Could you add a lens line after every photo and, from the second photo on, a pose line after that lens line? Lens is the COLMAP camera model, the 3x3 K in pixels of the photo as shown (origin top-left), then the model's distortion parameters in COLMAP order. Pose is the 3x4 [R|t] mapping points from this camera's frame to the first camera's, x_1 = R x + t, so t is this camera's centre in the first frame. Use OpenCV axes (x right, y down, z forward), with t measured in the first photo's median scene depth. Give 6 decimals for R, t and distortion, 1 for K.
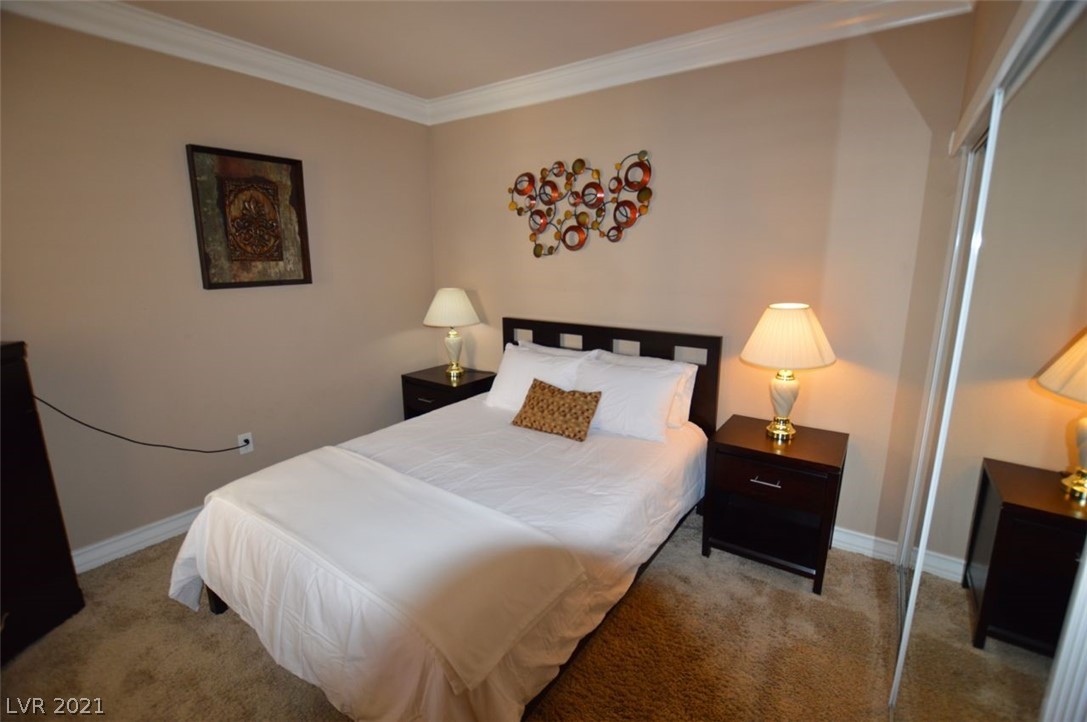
lens RADIAL K [[485.7, 0, 535.7], [0, 485.7, 362.2], [0, 0, 1]] dist [-0.031280, 0.002686]
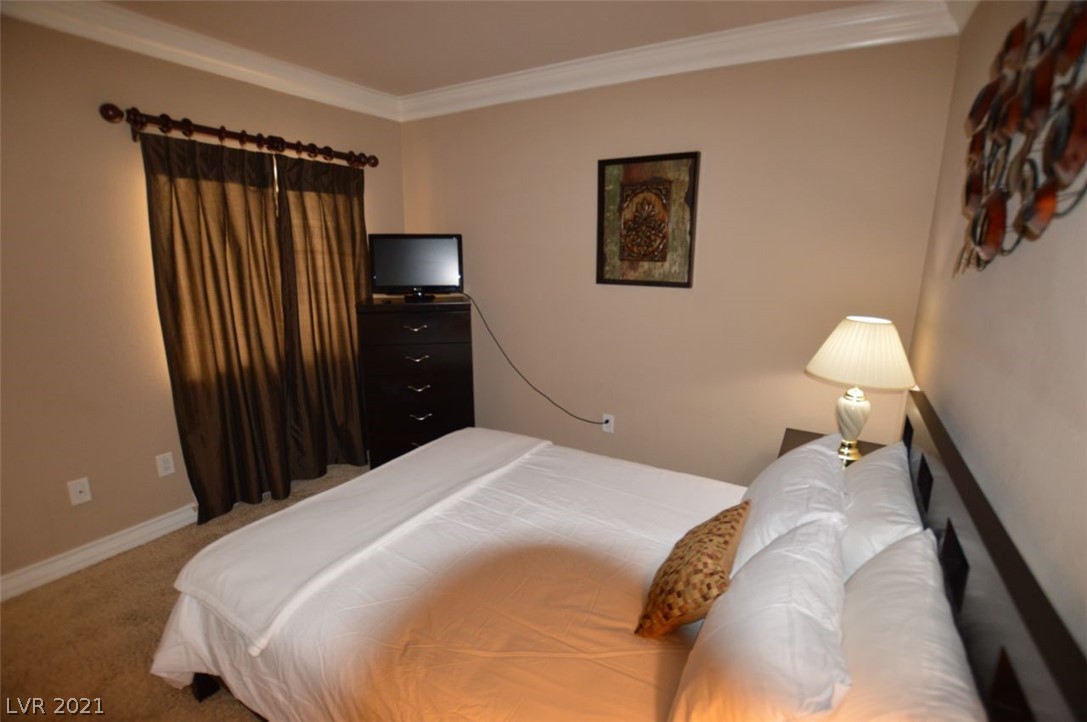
lens RADIAL K [[485.7, 0, 546.6], [0, 485.7, 357.7], [0, 0, 1]] dist [-0.031280, 0.002686]
pose [[0.086144, 0.225251, -0.970485, 0.458840], [-0.221468, 0.954063, 0.201781, -0.177151], [0.971355, 0.197549, 0.132073, 0.702915]]
